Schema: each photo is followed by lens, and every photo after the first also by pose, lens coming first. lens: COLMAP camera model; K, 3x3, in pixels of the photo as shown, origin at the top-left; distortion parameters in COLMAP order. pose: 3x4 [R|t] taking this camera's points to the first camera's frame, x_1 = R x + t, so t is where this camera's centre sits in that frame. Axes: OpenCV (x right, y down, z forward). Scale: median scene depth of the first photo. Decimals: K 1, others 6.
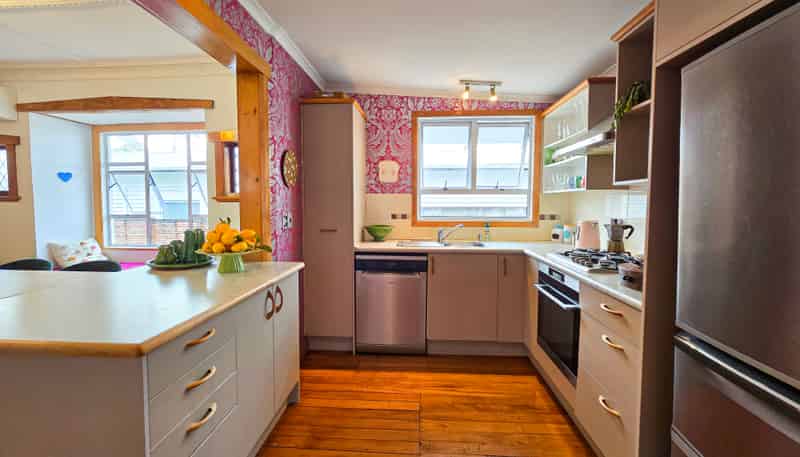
lens RADIAL K [[330.8, 0, 400.9], [0, 330.8, 220.4], [0, 0, 1]] dist [-0.010769, -0.000262]
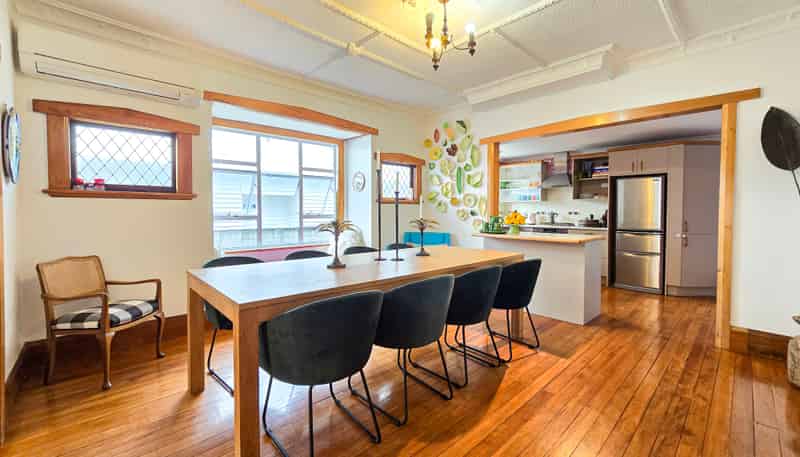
lens RADIAL K [[330.8, 0, 403.9], [0, 330.8, 222.1], [0, 0, 1]] dist [-0.010769, -0.000262]
pose [[0.670587, -0.026982, 0.741340, -1.644373], [0.041197, 0.999151, -0.000900, 0.027112], [-0.740686, 0.031144, 0.671129, 0.007714]]
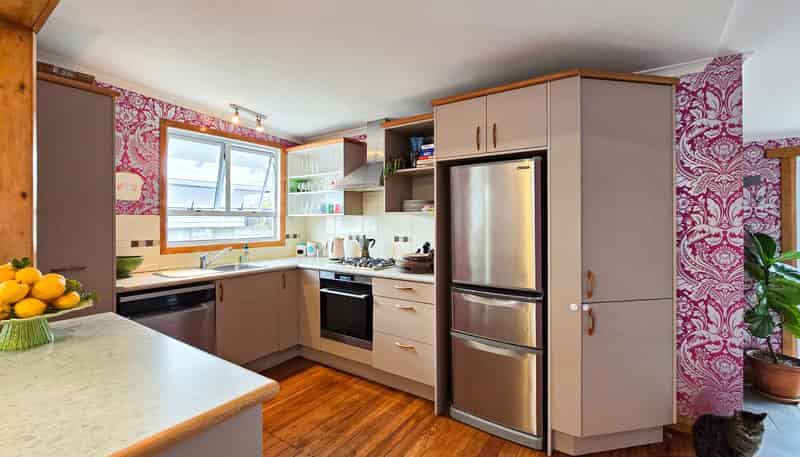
lens RADIAL K [[330.8, 0, 415.1], [0, 330.8, 221.1], [0, 0, 1]] dist [-0.010769, -0.000262]
pose [[0.491556, -0.003497, 0.870839, -0.377676], [0.048859, 0.998528, -0.023569, -0.014867], [-0.869474, 0.054134, 0.491003, 0.035391]]
